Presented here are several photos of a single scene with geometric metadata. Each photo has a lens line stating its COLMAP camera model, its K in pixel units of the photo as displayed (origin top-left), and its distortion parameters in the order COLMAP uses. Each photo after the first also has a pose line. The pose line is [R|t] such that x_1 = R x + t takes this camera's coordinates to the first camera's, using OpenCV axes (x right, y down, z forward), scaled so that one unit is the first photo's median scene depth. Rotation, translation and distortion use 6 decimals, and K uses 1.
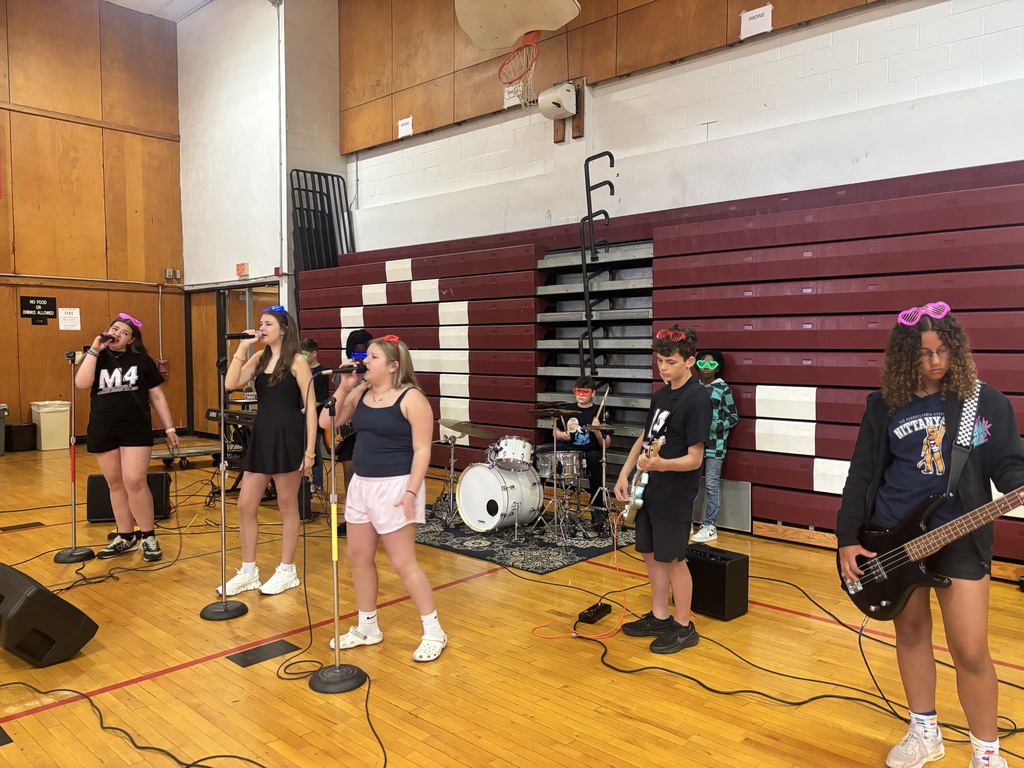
lens RADIAL K [[787.2, 0, 511.1], [0, 787.2, 384.8], [0, 0, 1]] dist [0.032197, -0.002724]
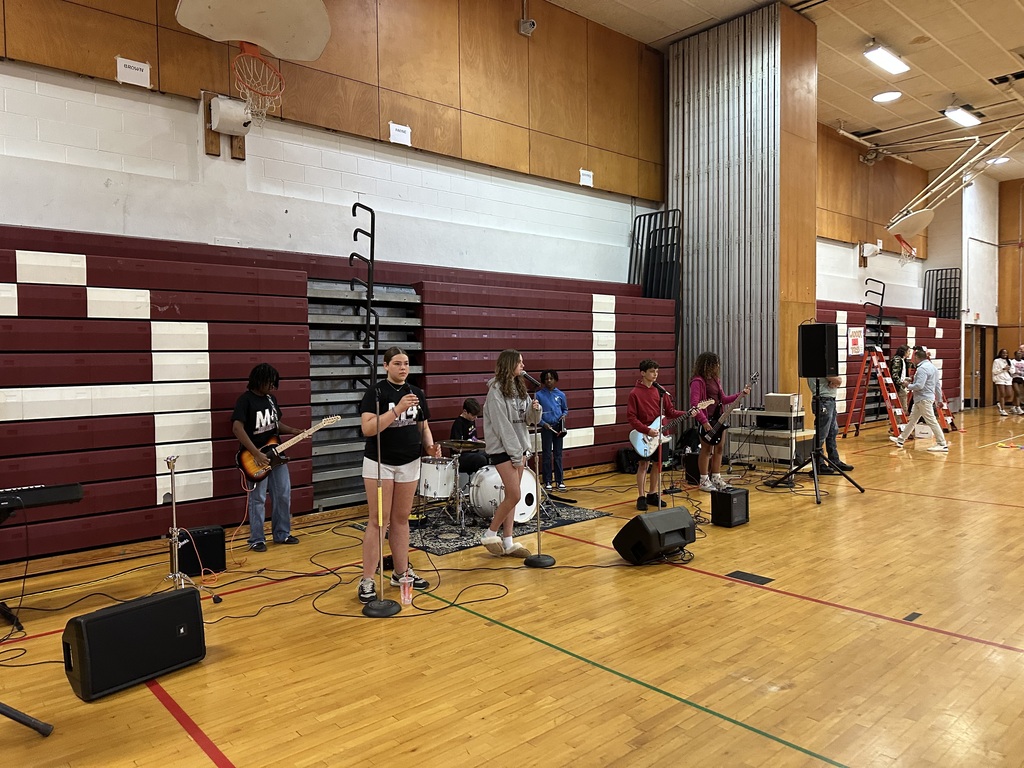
lens RADIAL K [[722.9, 0, 511.6], [0, 722.9, 385.9], [0, 0, 1]] dist [0.041364, -0.053719]
pose [[0.095895, -0.028538, 0.994982, -0.762534], [0.076134, 0.996871, 0.021254, -0.030403], [-0.992476, 0.073714, 0.097767, 0.589451]]
